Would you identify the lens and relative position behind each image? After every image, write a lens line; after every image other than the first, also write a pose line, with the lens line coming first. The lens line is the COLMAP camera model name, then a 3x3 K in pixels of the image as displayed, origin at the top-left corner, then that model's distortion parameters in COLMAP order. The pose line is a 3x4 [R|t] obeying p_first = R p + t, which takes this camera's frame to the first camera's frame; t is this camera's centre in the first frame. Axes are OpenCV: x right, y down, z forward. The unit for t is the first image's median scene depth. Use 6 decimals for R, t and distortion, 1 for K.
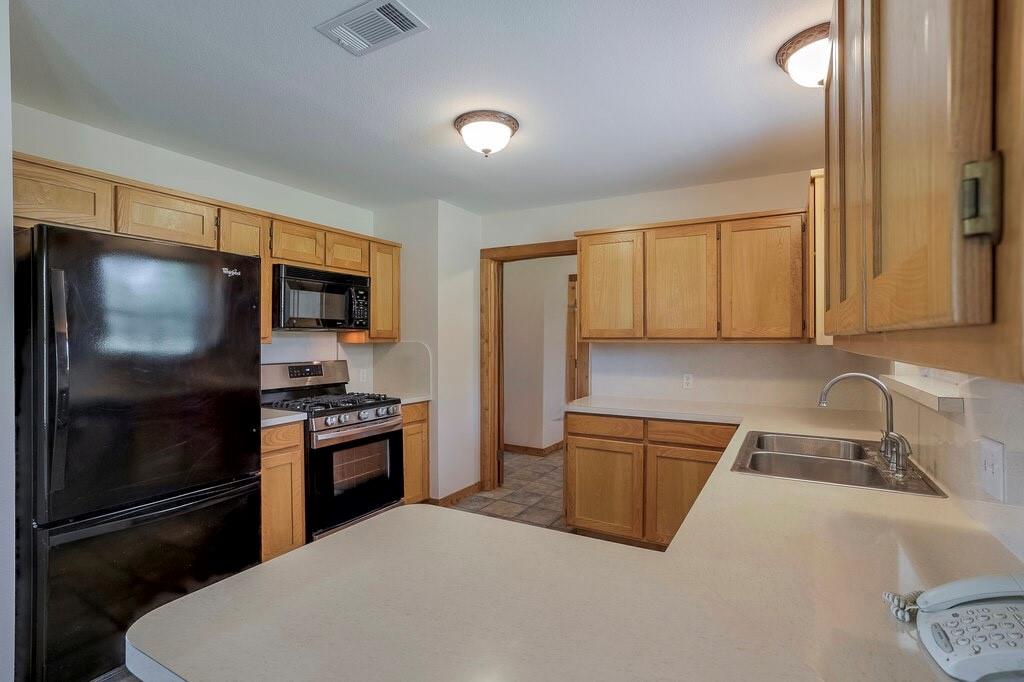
lens RADIAL K [[497.3, 0, 512.0], [0, 497.3, 341.0], [0, 0, 1]] dist [-0.000459, 0.000094]
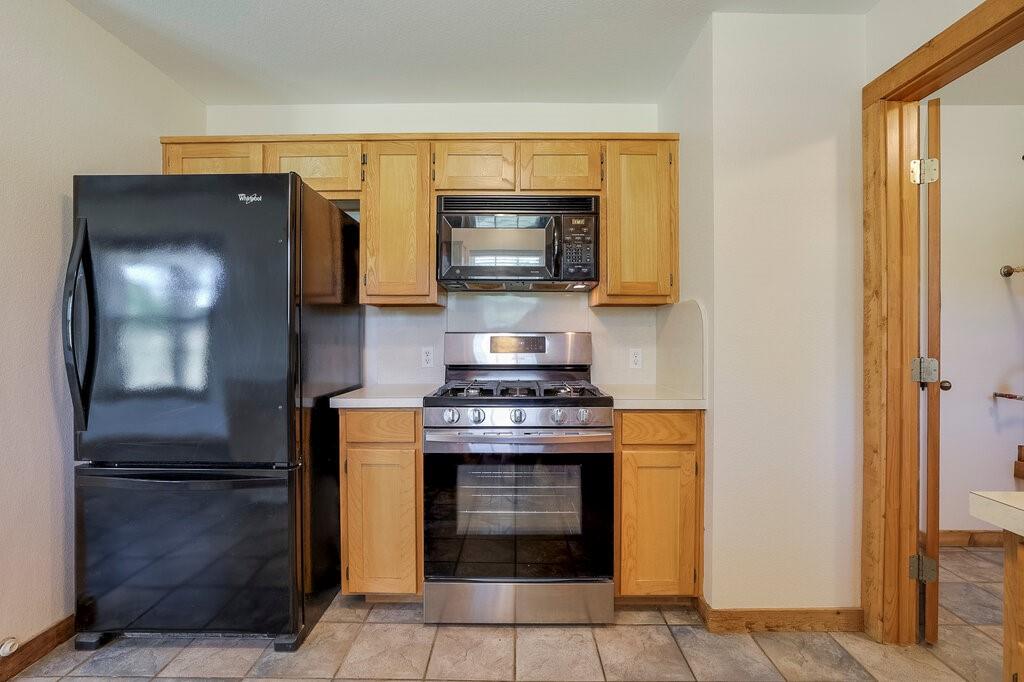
lens RADIAL K [[456.2, 0, 510.0], [0, 456.2, 335.8], [0, 0, 1]] dist [-0.020590, 0.000831]
pose [[0.493491, 0.002112, -0.869748, 0.146742], [-0.004510, 0.999990, -0.000131, 0.043781], [0.869739, 0.003987, 0.493495, 0.596934]]
